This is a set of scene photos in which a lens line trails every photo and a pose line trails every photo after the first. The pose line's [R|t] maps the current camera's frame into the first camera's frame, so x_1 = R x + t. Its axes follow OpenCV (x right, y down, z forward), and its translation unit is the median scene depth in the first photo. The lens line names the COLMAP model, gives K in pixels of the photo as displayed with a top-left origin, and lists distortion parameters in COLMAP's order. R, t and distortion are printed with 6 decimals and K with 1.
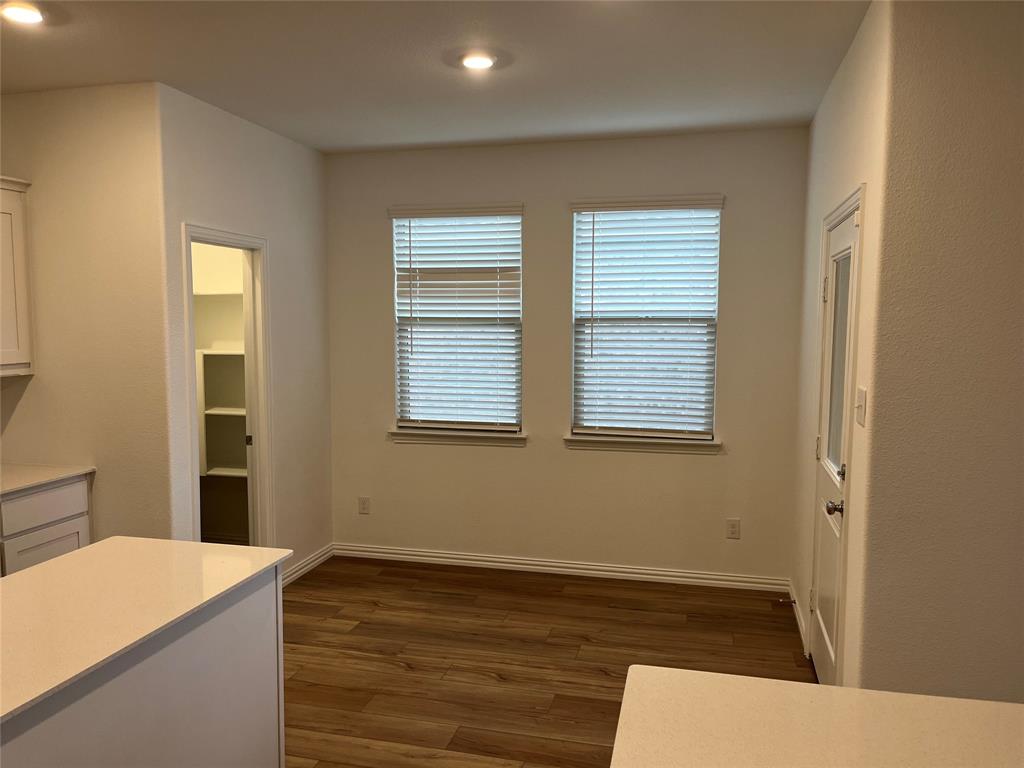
lens RADIAL K [[772.4, 0, 512.7], [0, 772.4, 392.9], [0, 0, 1]] dist [0.034869, -0.011775]
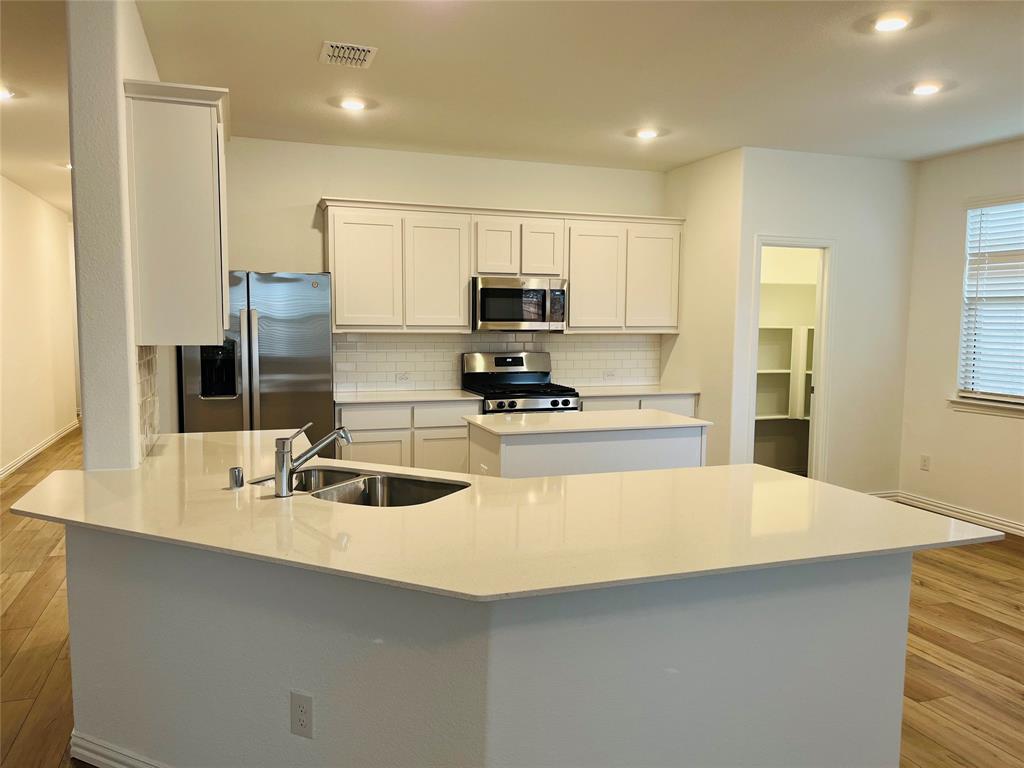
lens RADIAL K [[772.4, 0, 512.7], [0, 772.4, 392.9], [0, 0, 1]] dist [0.034869, -0.011775]
pose [[0.561858, 0.084508, -0.822906, 0.493931], [-0.087328, 0.995269, 0.042583, 0.056256], [0.822611, 0.047937, 0.566580, -0.199316]]
